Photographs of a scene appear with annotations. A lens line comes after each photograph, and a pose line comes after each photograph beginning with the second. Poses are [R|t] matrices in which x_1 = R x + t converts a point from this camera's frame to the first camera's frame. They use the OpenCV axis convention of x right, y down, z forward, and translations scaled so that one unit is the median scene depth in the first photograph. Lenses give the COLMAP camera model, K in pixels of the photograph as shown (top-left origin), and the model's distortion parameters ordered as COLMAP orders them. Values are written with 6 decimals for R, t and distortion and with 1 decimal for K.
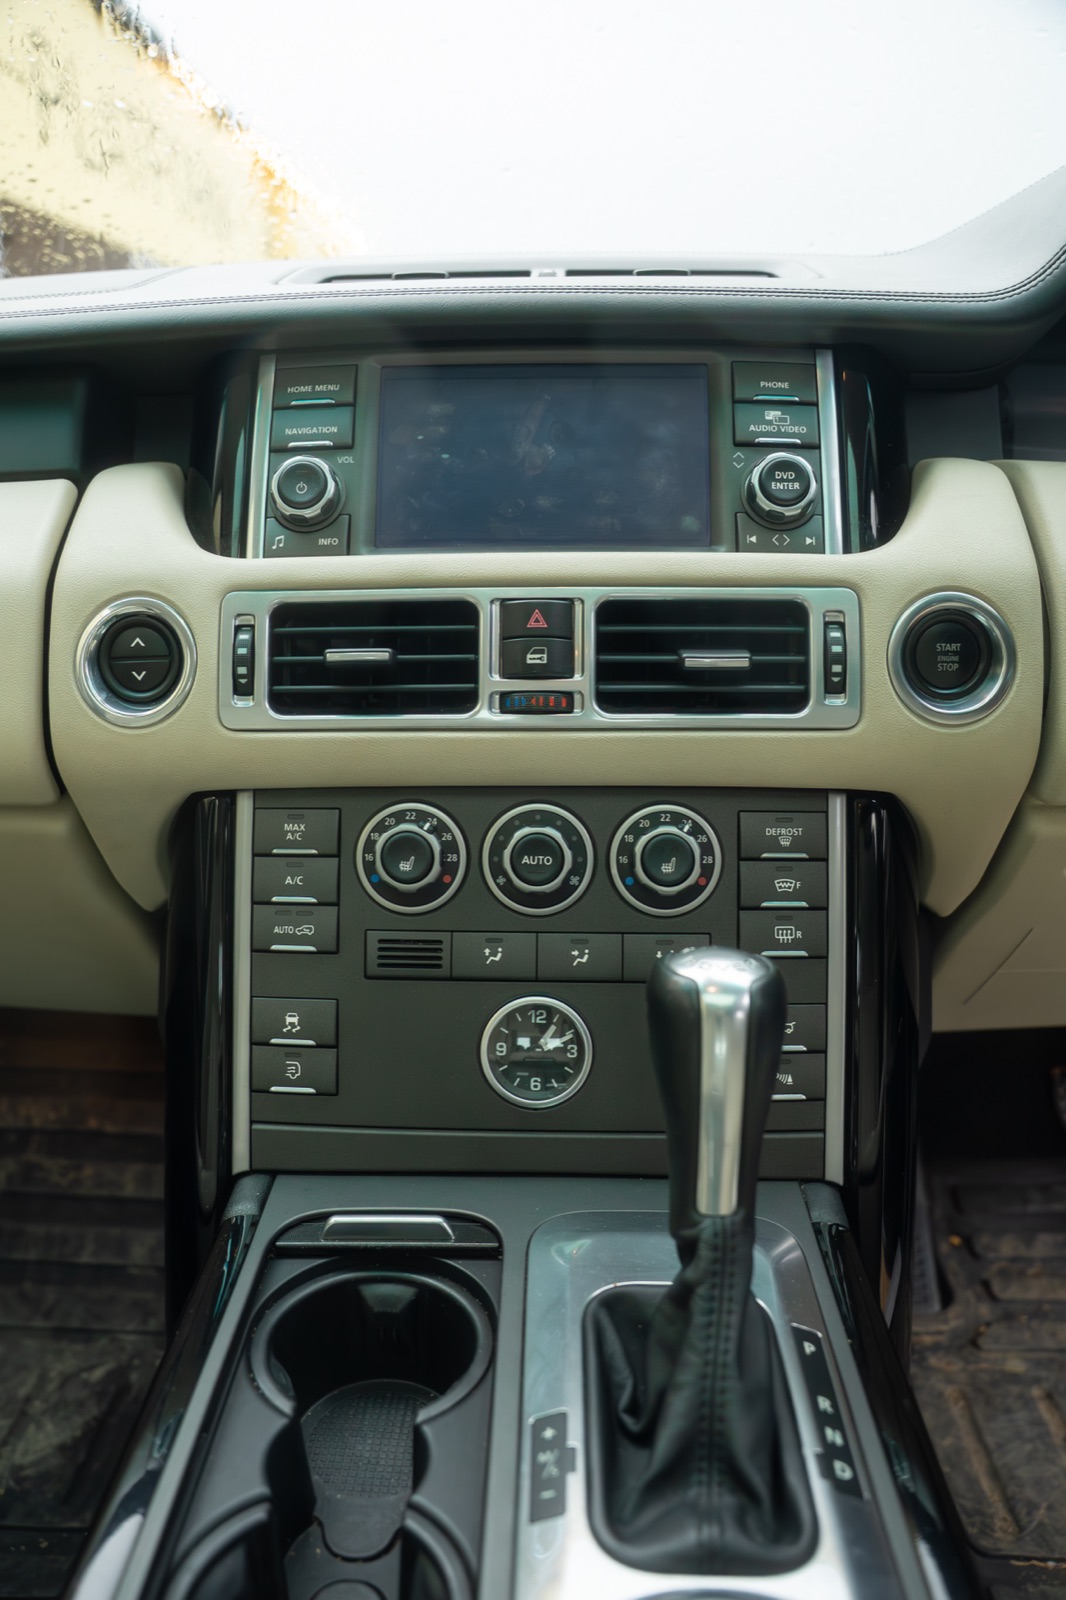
lens RADIAL K [[1197.8, 0, 533.0], [0, 1197.8, 800.0], [0, 0, 1]] dist [-0.001992, 0.002107]
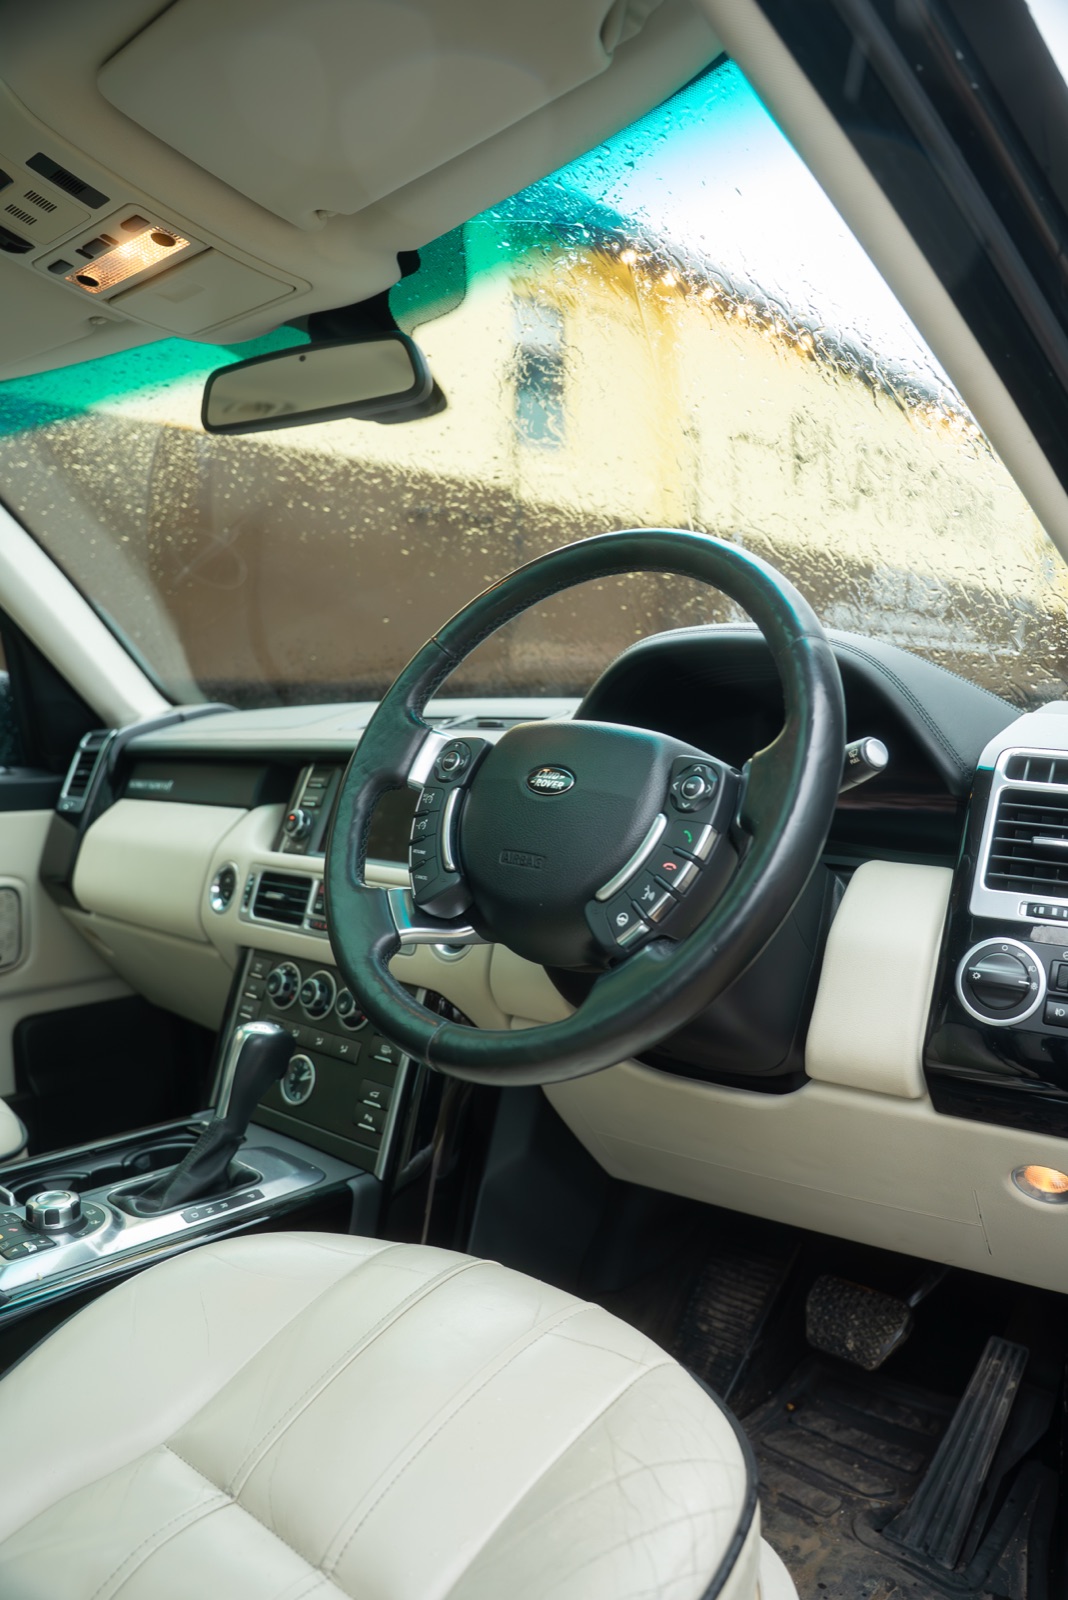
lens RADIAL K [[1197.8, 0, 534.0], [0, 1197.8, 800.0], [0, 0, 1]] dist [-0.001992, 0.002107]
pose [[0.762382, 0.054269, -0.644848, 1.732462], [-0.180417, 0.974792, -0.131265, -0.084148], [0.621469, 0.216415, 0.752955, -0.500346]]
